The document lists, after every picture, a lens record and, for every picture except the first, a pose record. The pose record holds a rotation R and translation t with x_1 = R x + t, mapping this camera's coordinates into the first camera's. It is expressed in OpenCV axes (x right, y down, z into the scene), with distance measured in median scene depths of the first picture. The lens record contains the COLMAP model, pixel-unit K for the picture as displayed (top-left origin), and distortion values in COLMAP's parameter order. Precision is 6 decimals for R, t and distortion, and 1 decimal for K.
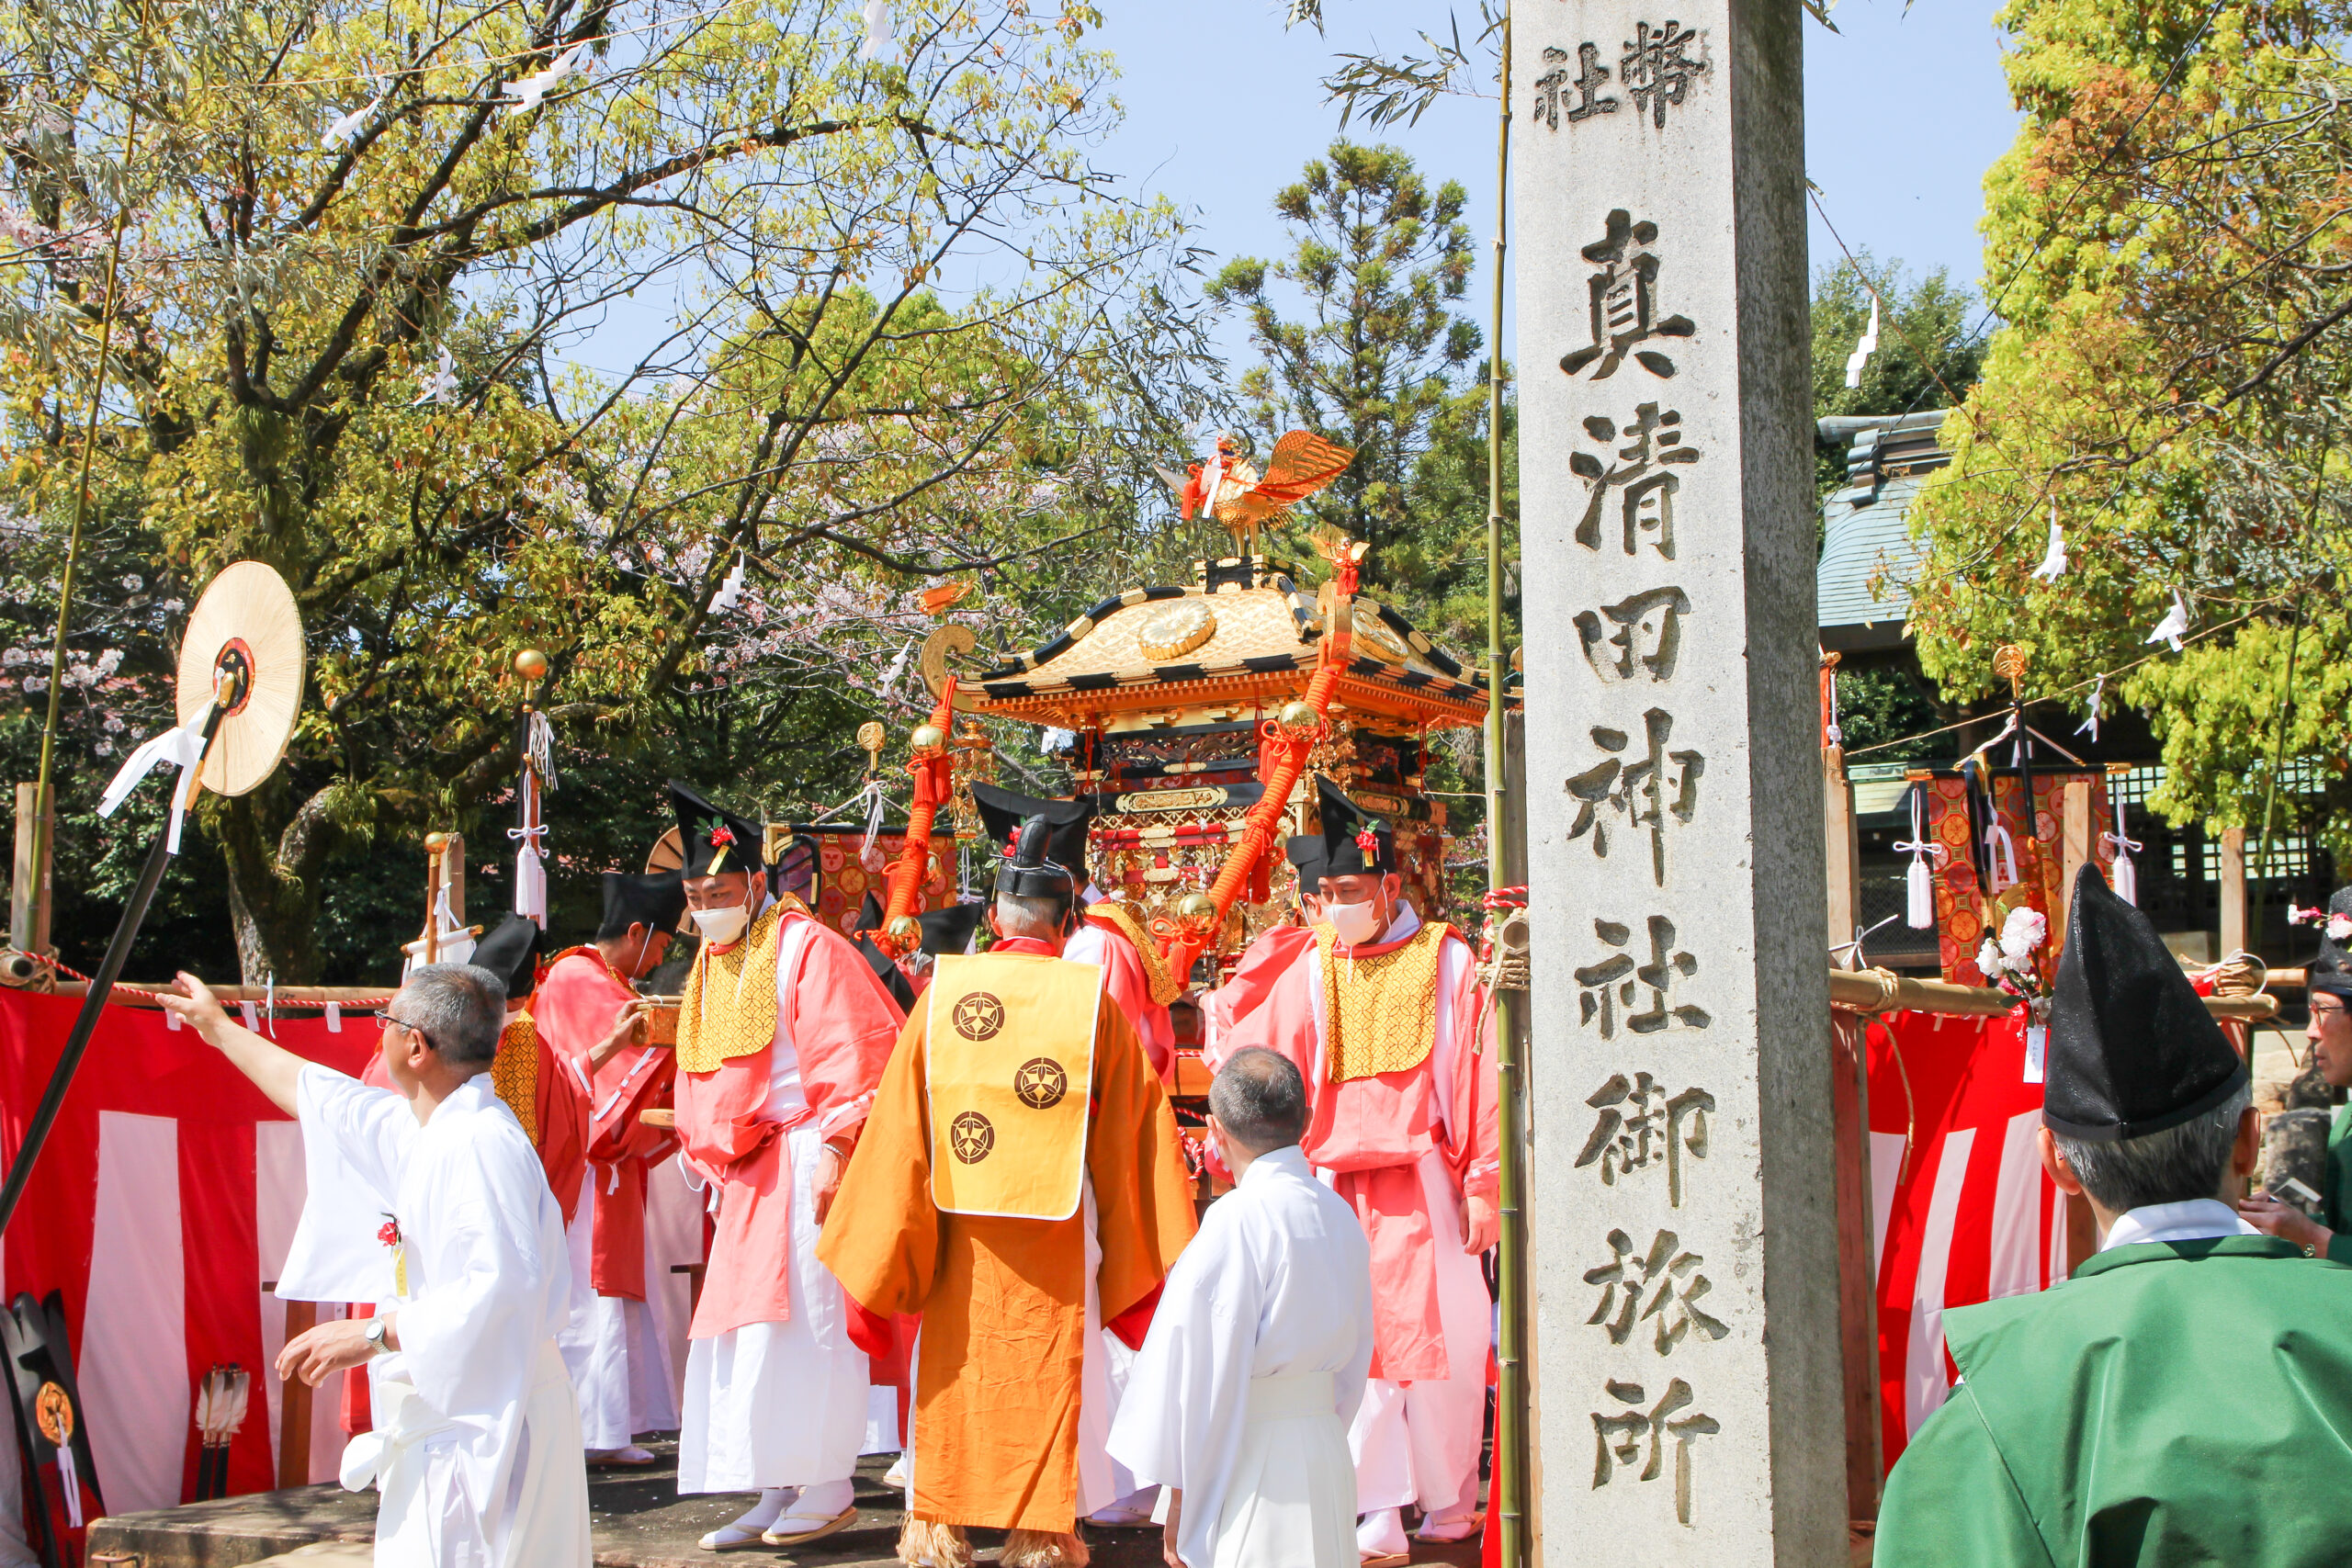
lens RADIAL K [[3043.5, 0, 1176.0], [0, 3043.5, 784.0], [0, 0, 1]] dist [0.067413, 0.011771]
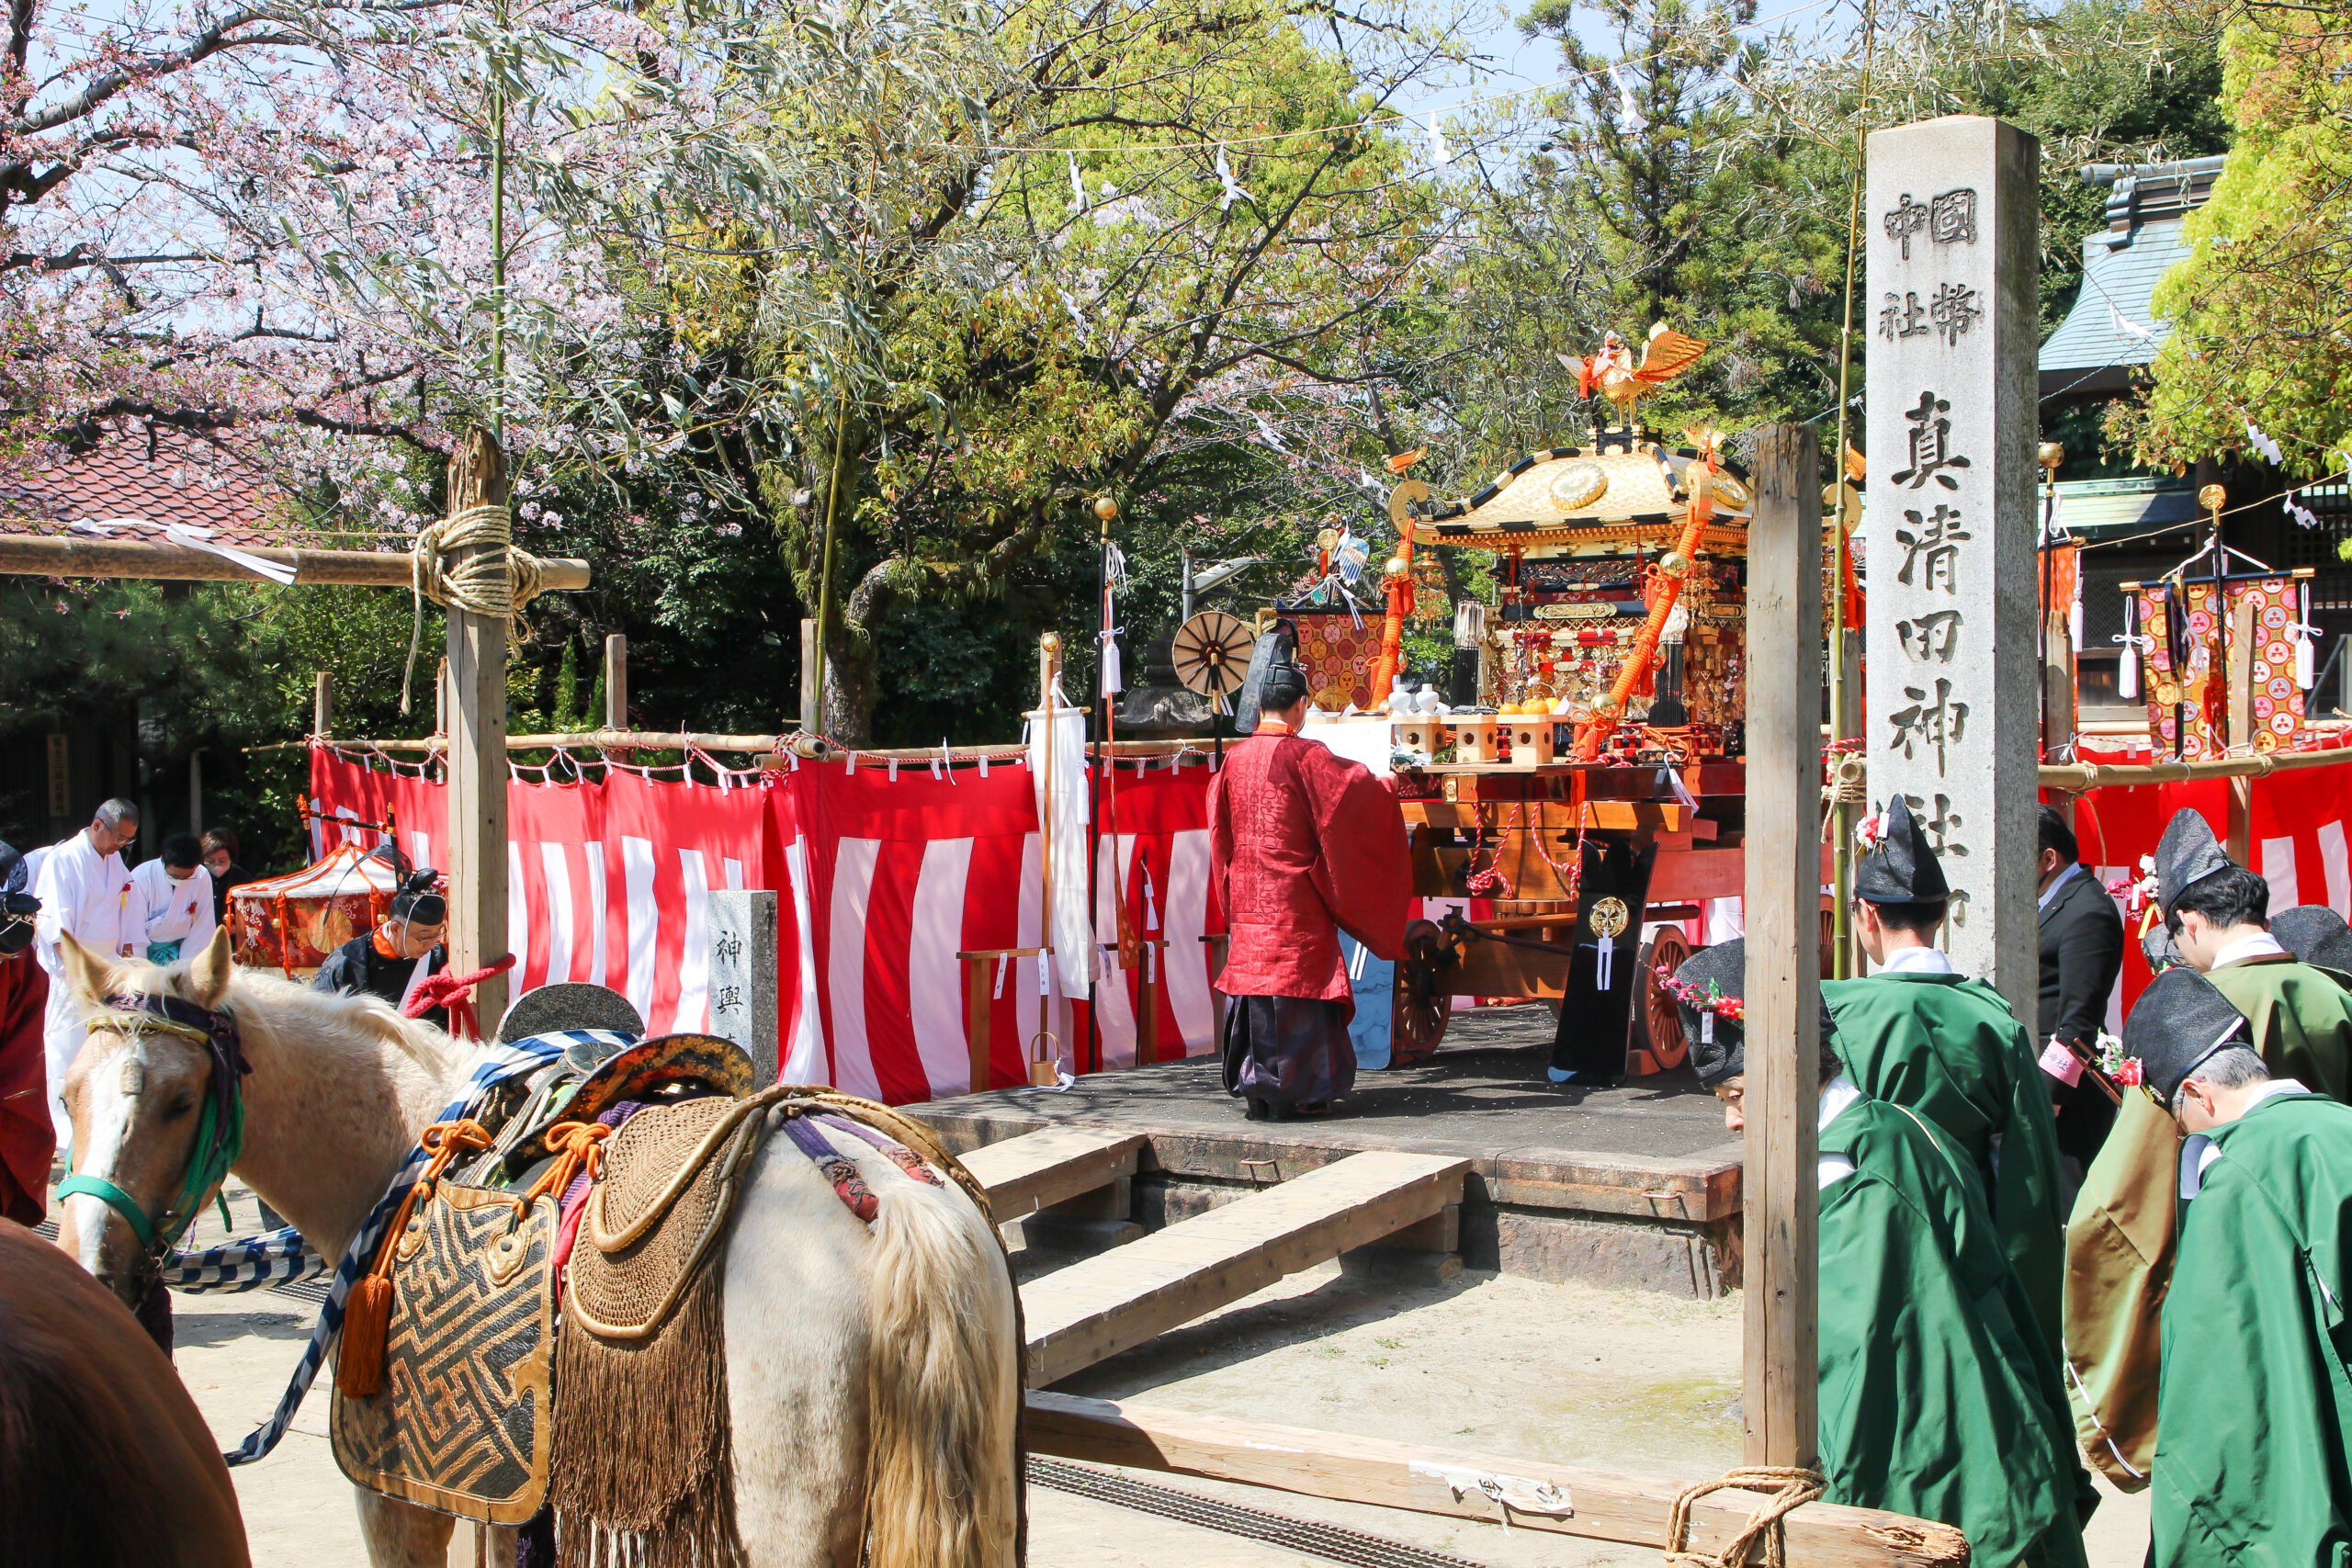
lens RADIAL K [[3180.6, 0, 1176.0], [0, 3180.6, 784.0], [0, 0, 1]] dist [0.184547, -0.513426]
pose [[0.997681, 0.001467, -0.068046, -0.089251], [0.007480, 0.991349, 0.131036, -0.116405], [0.067650, -0.131241, 0.989040, -0.493910]]
